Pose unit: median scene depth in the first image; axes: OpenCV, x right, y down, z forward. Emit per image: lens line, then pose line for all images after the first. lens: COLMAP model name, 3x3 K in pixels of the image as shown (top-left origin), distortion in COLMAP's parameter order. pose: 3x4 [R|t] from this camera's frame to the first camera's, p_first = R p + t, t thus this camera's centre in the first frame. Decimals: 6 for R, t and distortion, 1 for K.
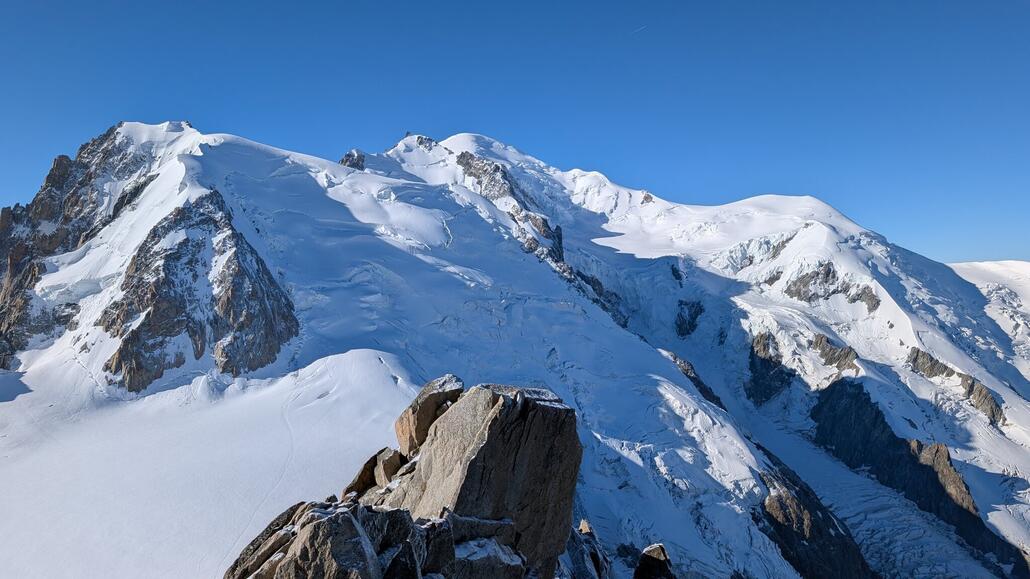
lens RADIAL K [[770.2, 0, 505.9], [0, 770.2, 272.1], [0, 0, 1]] dist [0.033491, -0.007512]
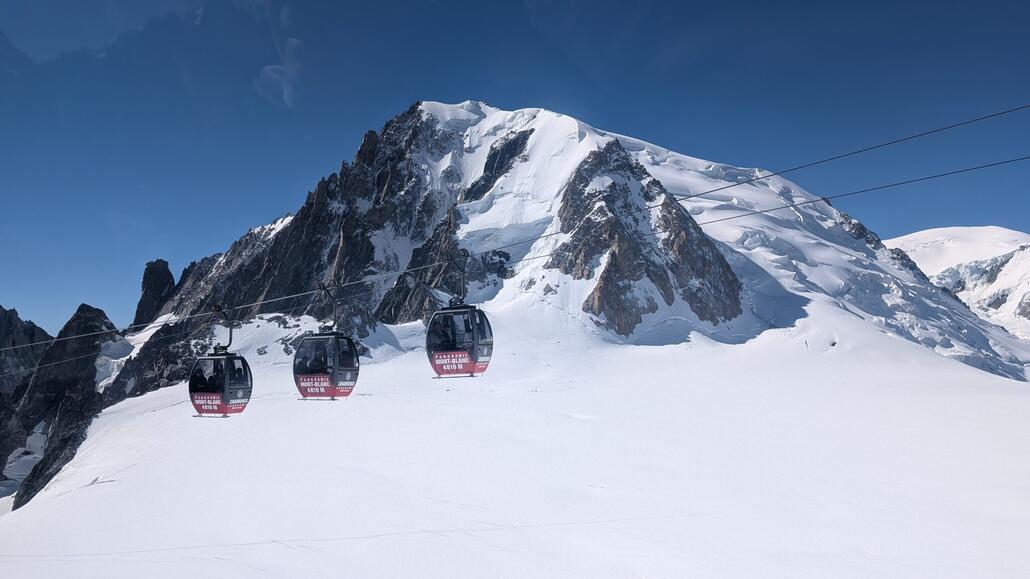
lens RADIAL K [[770.2, 0, 513.1], [0, 770.2, 289.6], [0, 0, 1]] dist [0.033491, -0.007512]
pose [[0.999861, -0.002435, 0.016512, -0.302675], [0.003912, 0.995936, -0.089981, 0.088762], [-0.016226, 0.090033, 0.995807, 0.070999]]
